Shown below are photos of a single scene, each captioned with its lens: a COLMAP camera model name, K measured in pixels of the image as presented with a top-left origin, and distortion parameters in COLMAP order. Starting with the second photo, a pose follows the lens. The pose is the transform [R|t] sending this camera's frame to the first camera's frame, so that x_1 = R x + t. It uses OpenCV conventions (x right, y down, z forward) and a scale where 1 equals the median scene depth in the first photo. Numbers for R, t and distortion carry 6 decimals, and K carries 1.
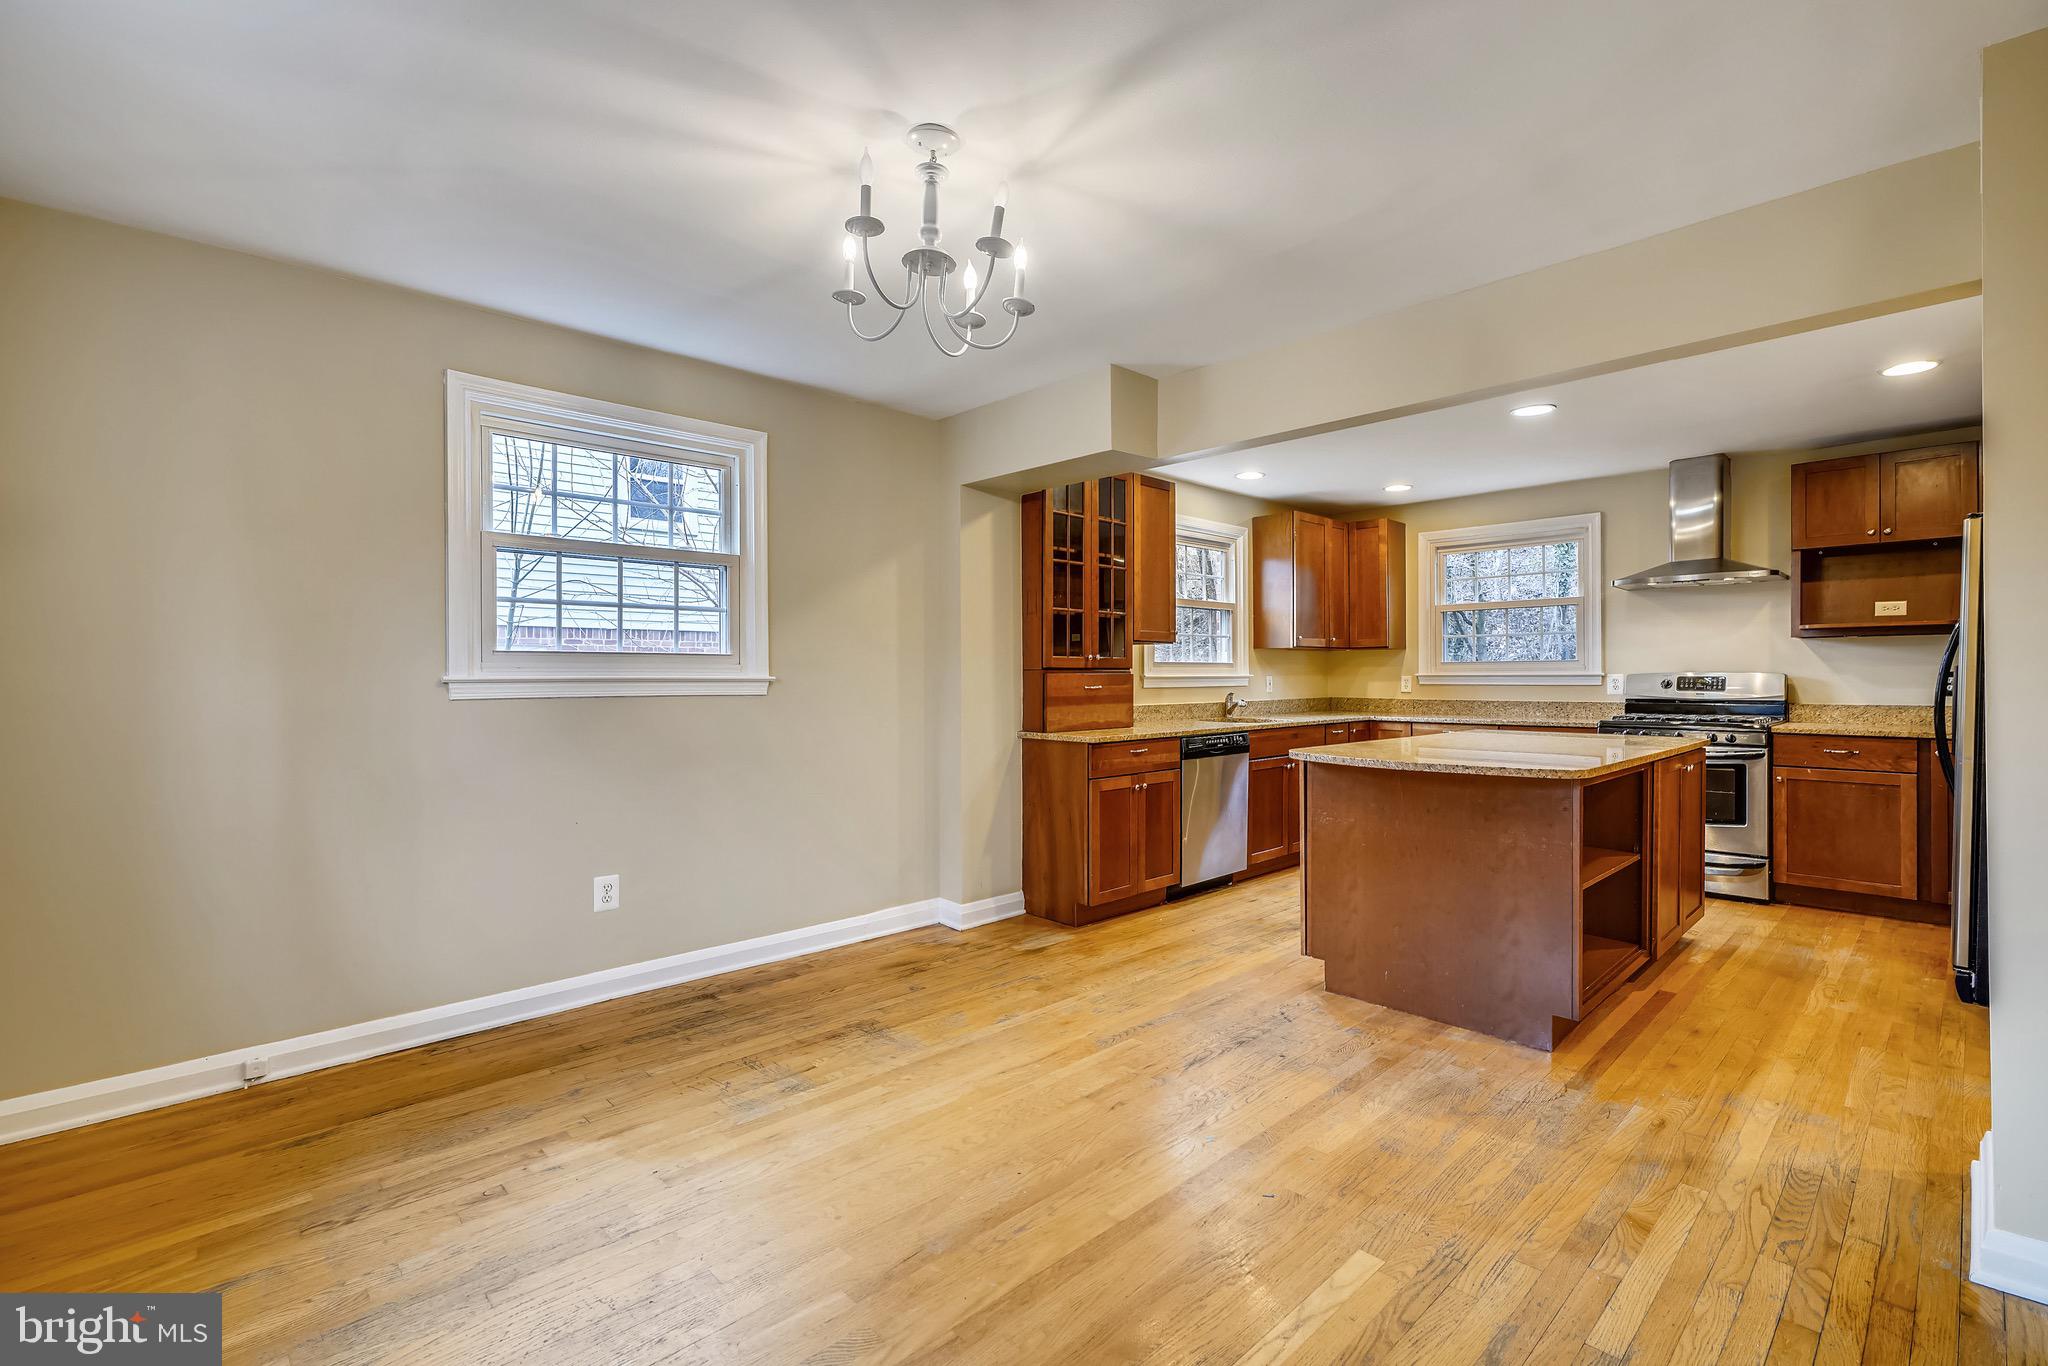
lens RADIAL K [[912.8, 0, 1032.5], [0, 912.8, 676.6], [0, 0, 1]] dist [0.000903, 0.000106]
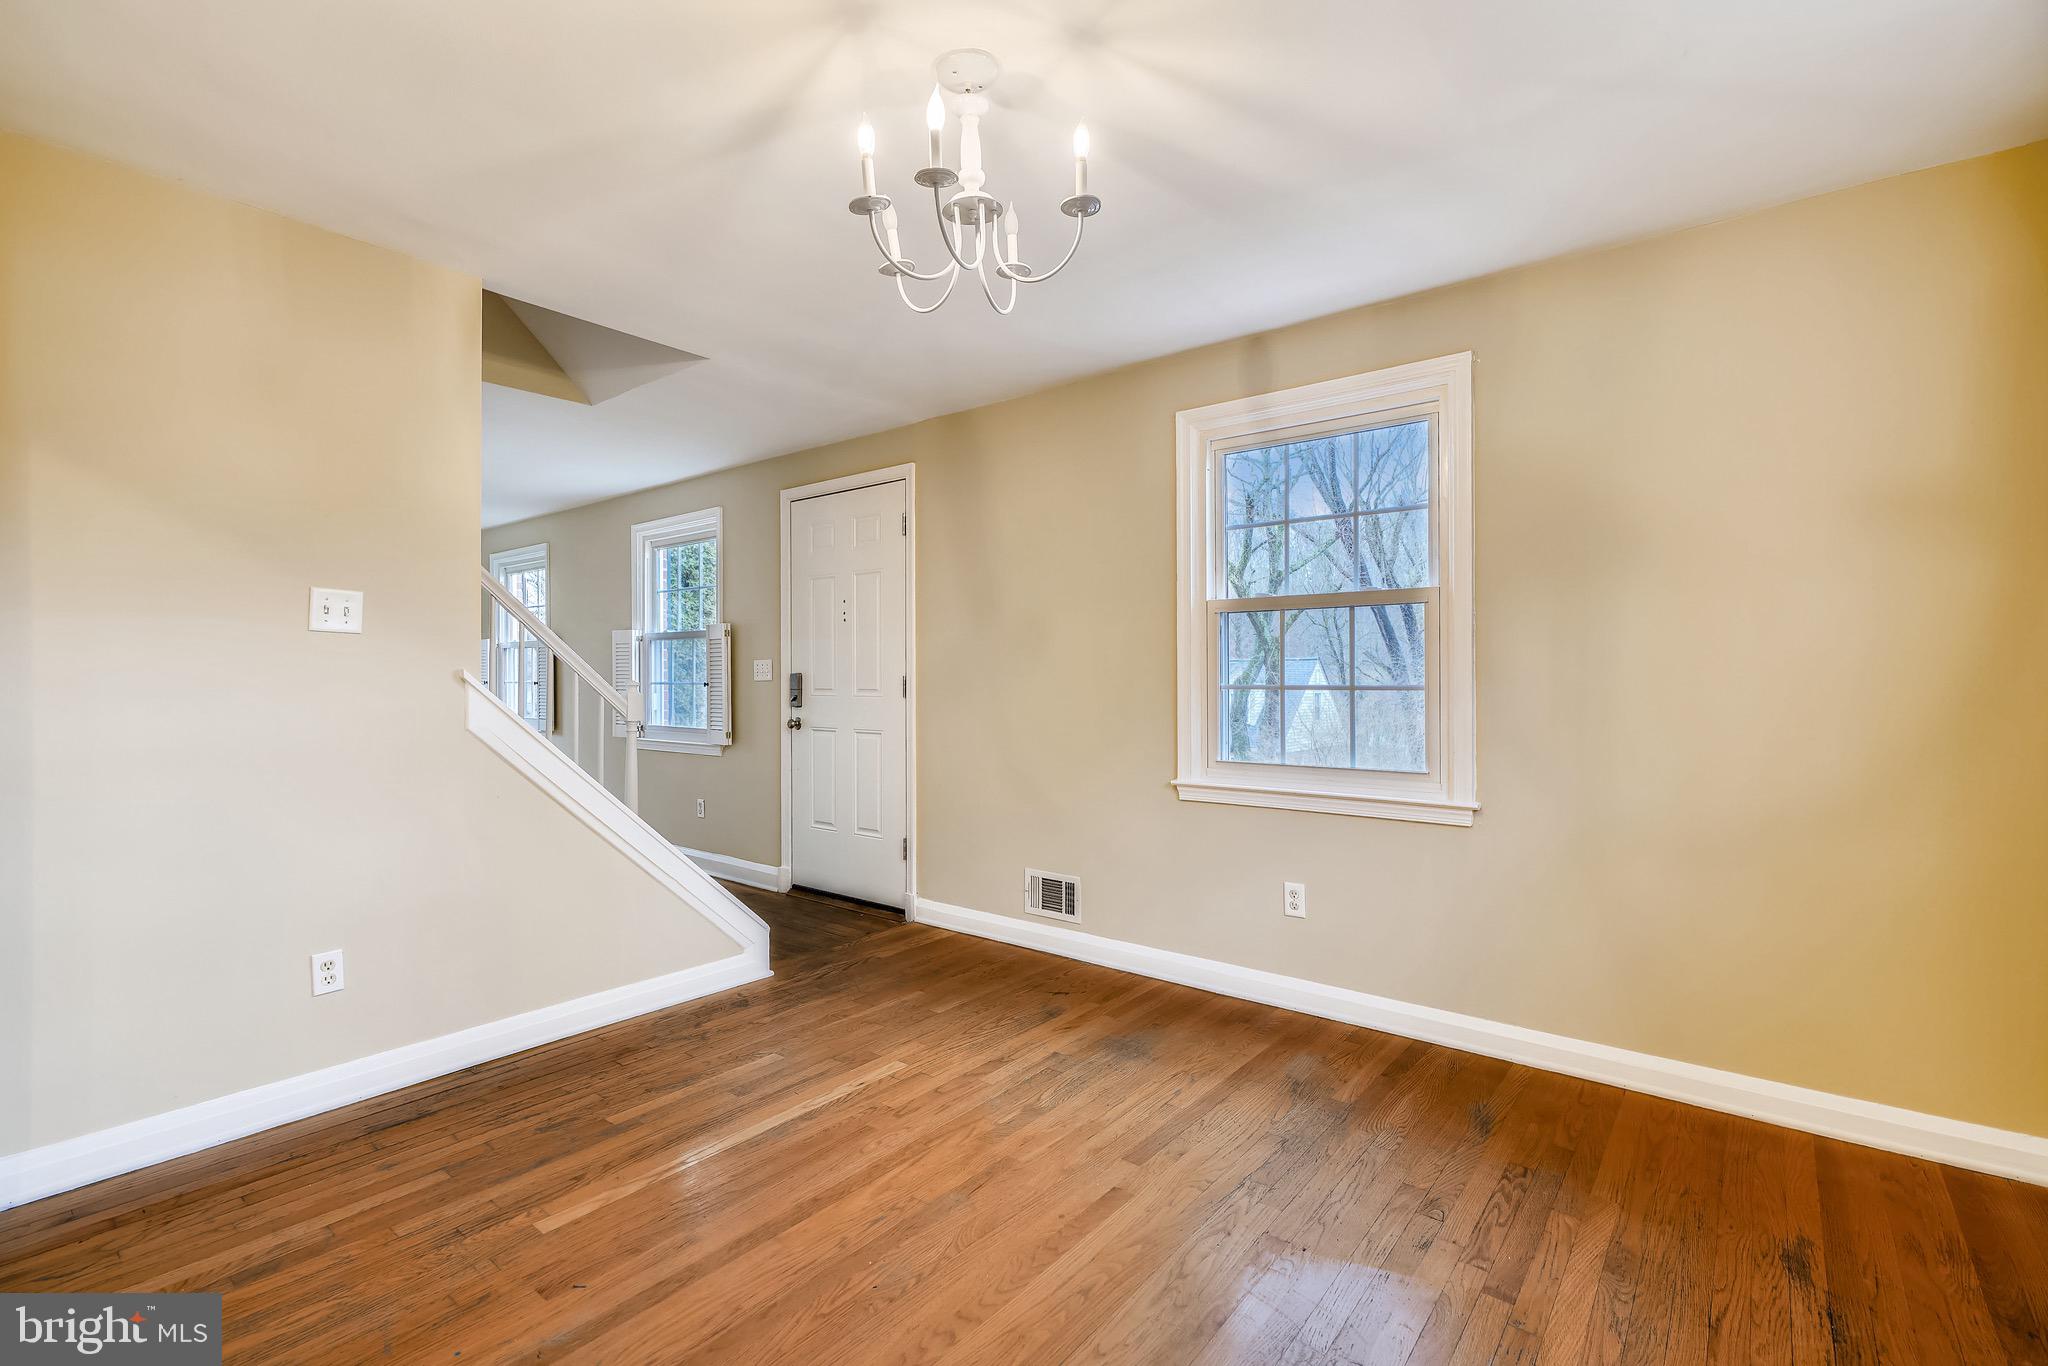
lens RADIAL K [[912.8, 0, 1032.5], [0, 912.8, 676.6], [0, 0, 1]] dist [0.000903, 0.000106]
pose [[-0.991443, 0.004296, -0.130471, -0.051777], [0.004486, 0.999989, -0.001162, 0.003145], [0.130464, -0.001738, -0.991451, 1.901368]]
